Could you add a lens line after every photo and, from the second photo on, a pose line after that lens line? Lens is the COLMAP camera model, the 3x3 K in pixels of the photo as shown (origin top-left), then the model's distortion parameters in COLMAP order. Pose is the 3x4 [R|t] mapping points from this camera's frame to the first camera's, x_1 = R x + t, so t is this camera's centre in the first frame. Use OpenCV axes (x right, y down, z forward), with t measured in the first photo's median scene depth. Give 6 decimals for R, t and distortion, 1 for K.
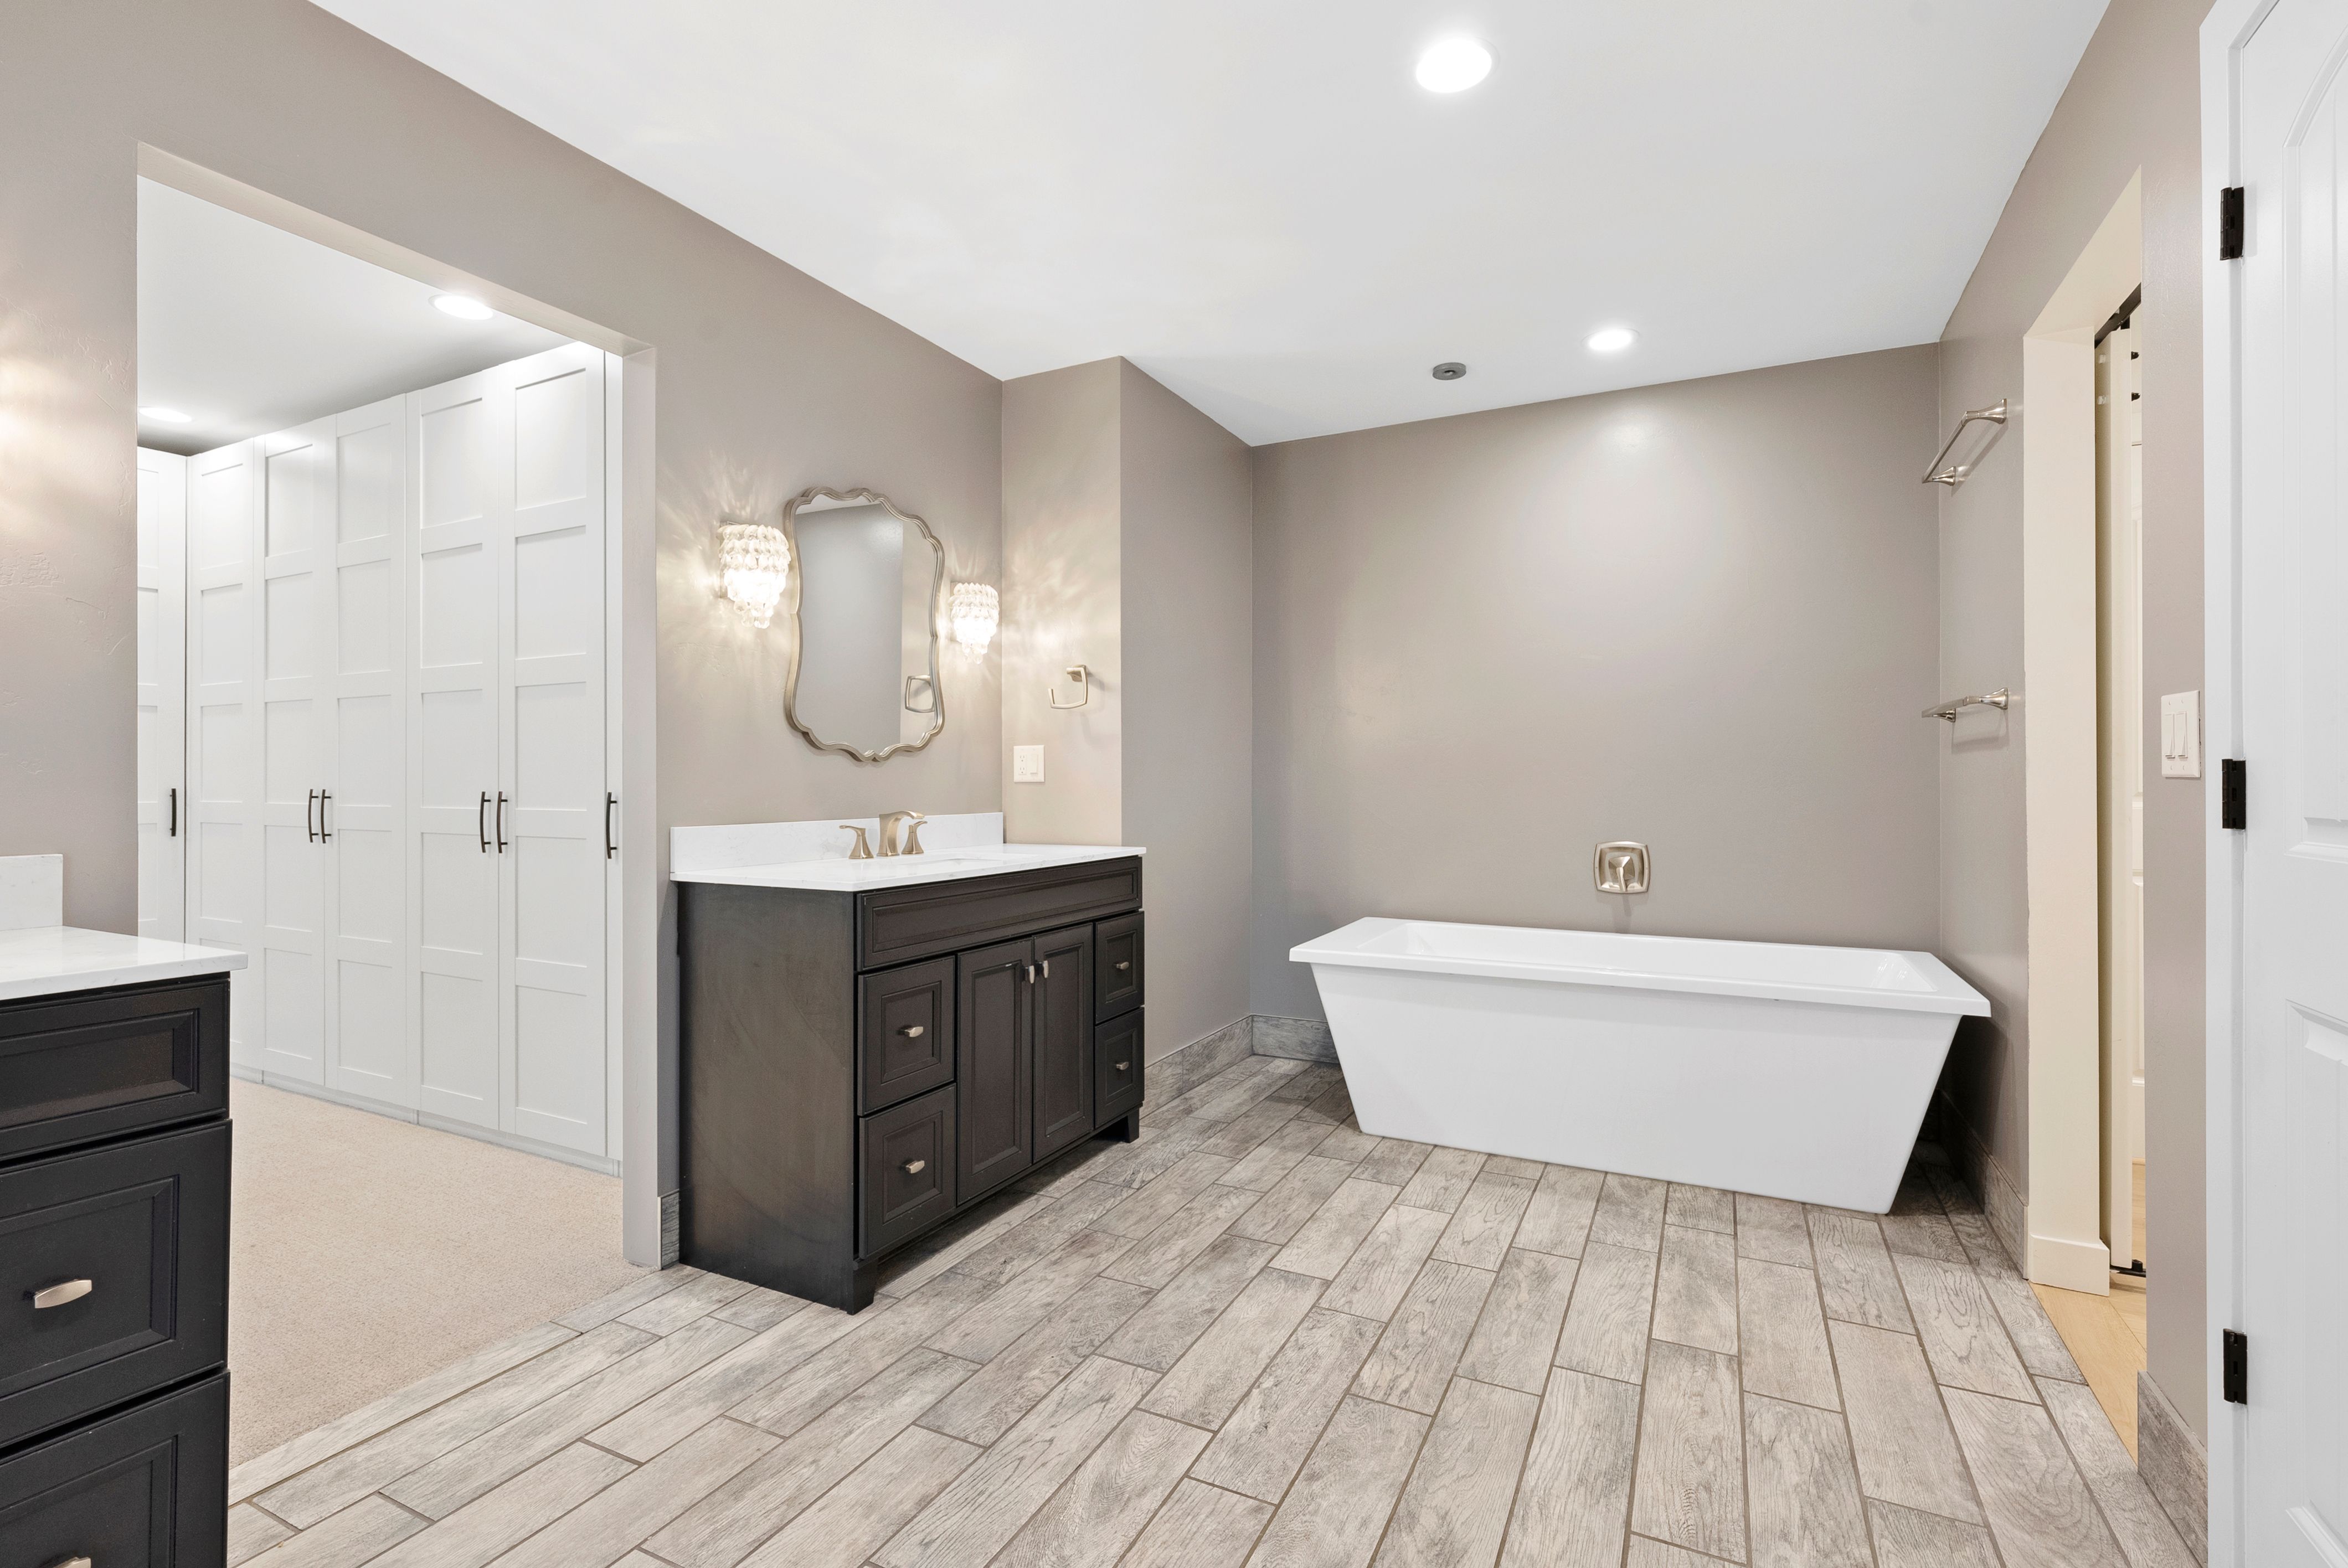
lens RADIAL K [[1058.6, 0, 1179.2], [0, 1058.6, 759.5], [0, 0, 1]] dist [-0.000158, -0.000189]
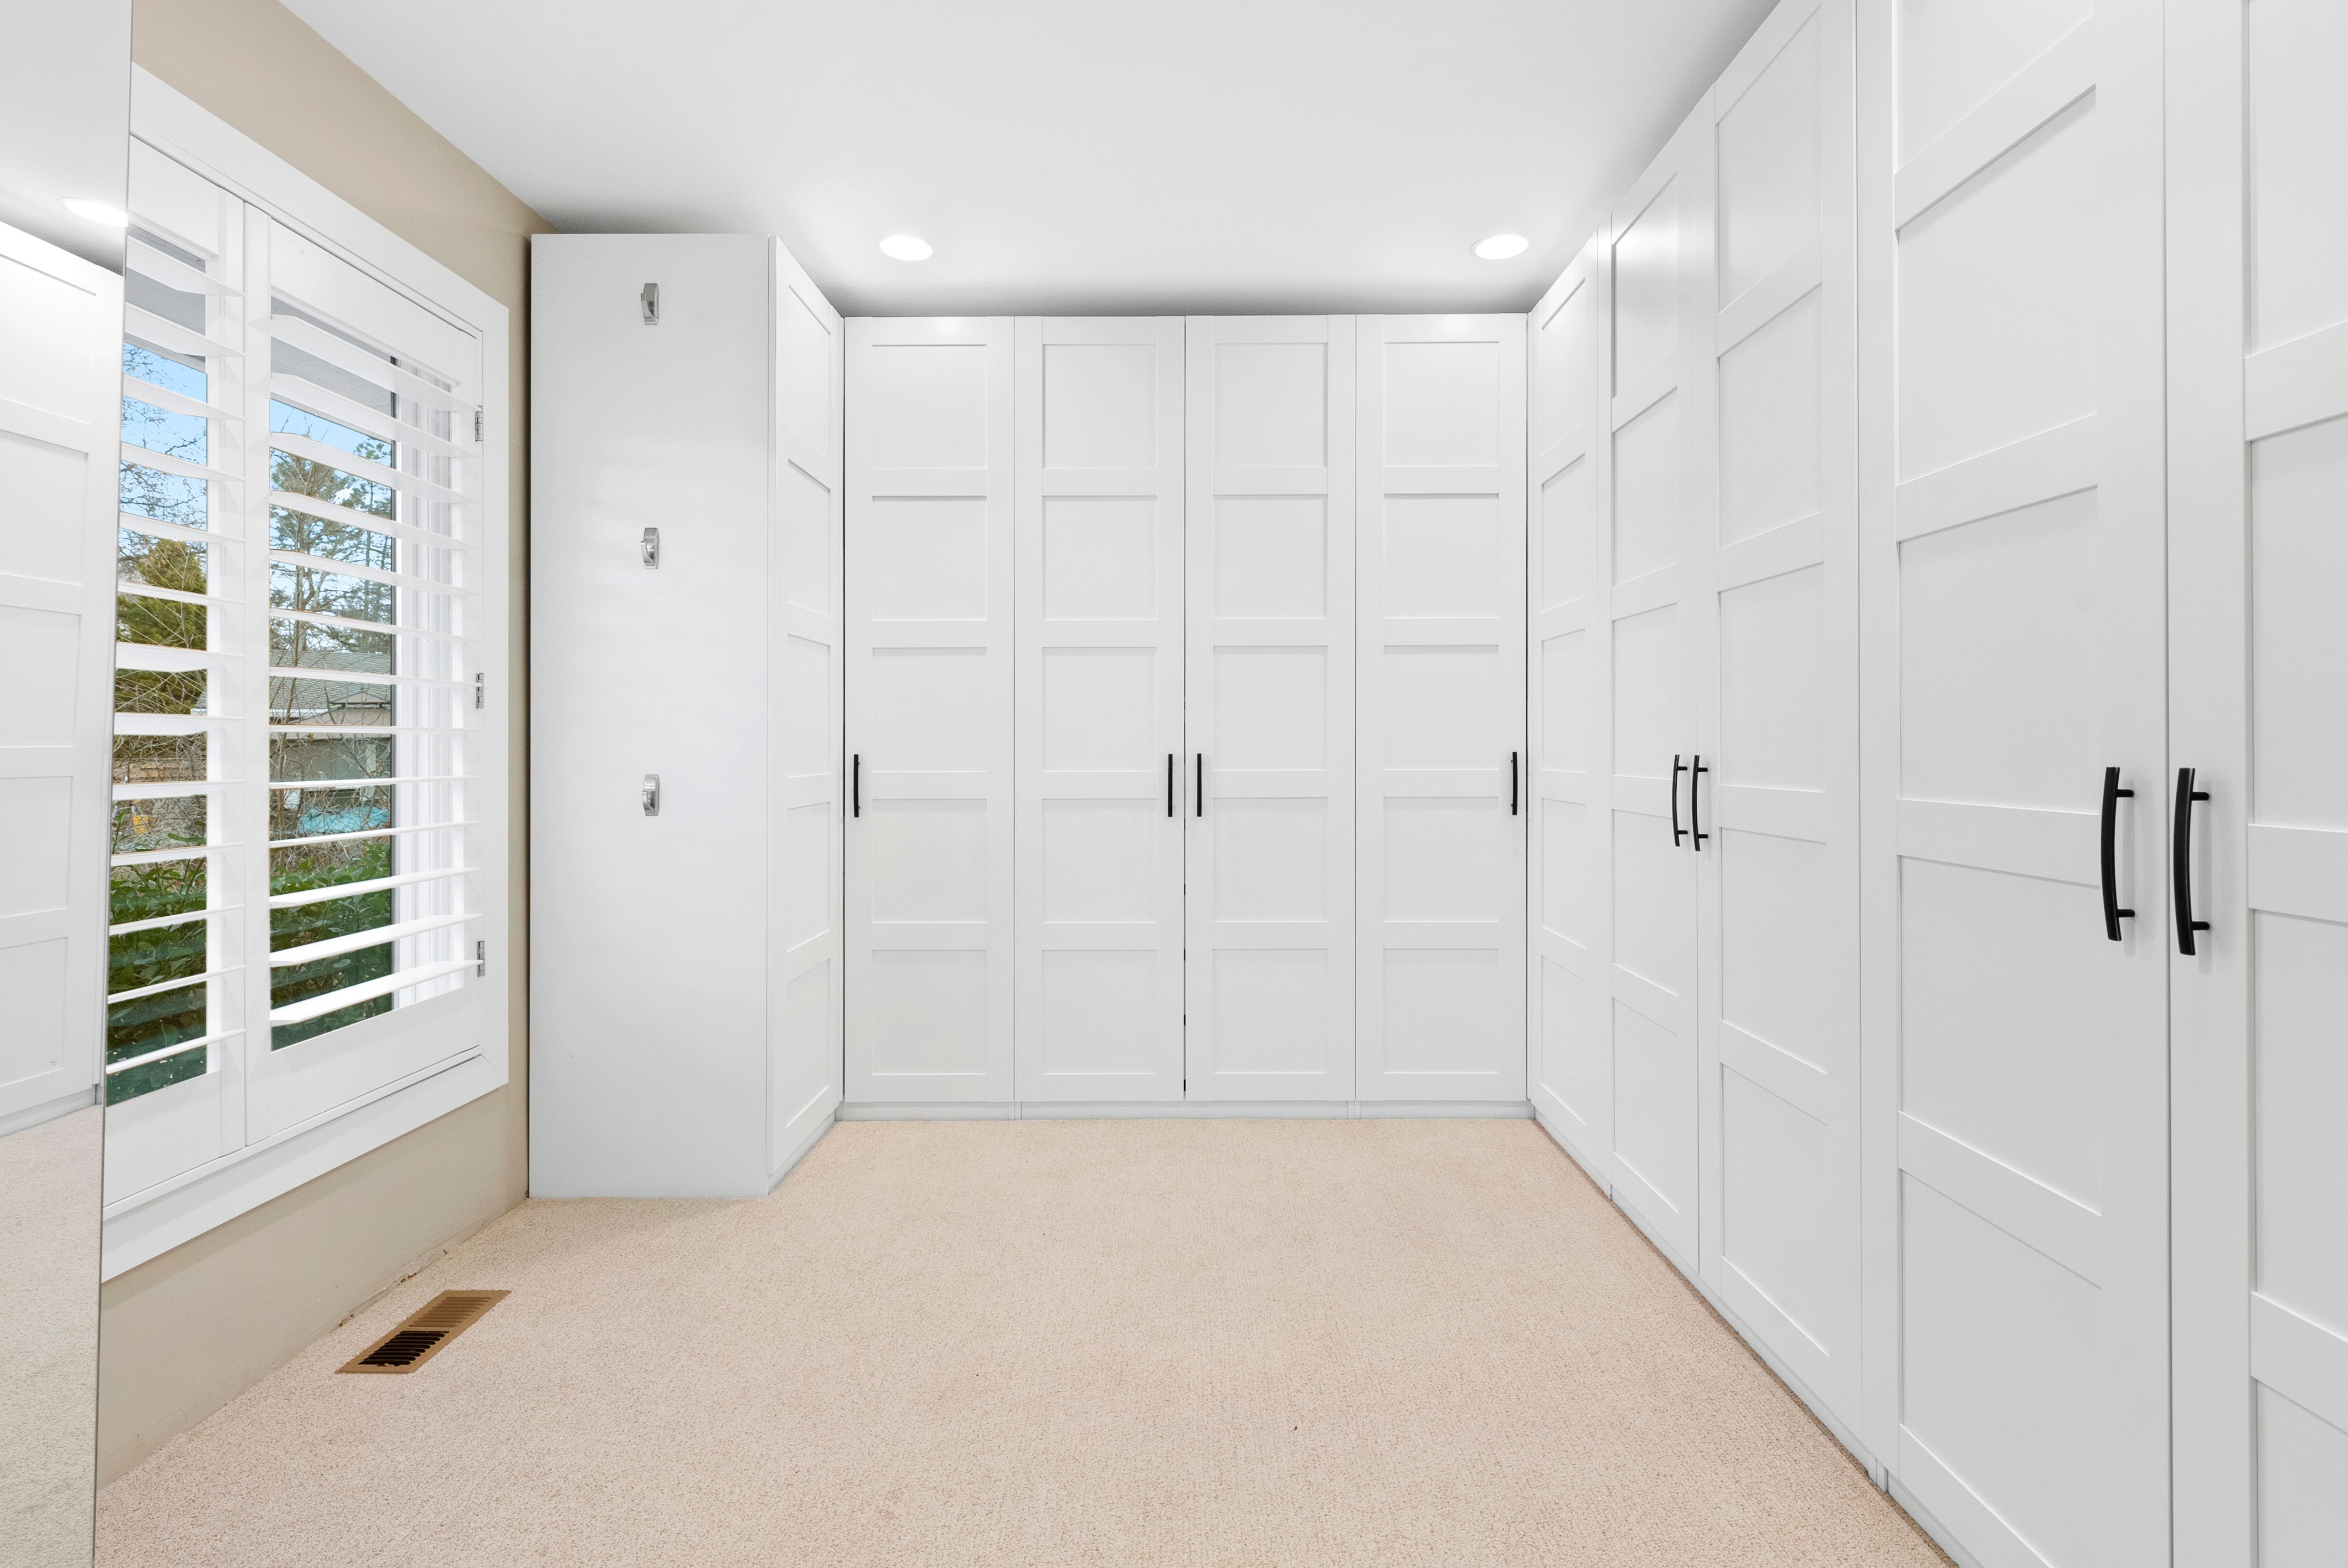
lens RADIAL K [[1058.6, 0, 1179.2], [0, 1058.6, 759.5], [0, 0, 1]] dist [-0.000158, -0.000189]
pose [[0.449542, 0.014980, -0.893134, -0.426423], [0.012514, 0.999656, 0.023065, 0.014034], [0.893172, -0.021545, 0.449200, 0.497864]]
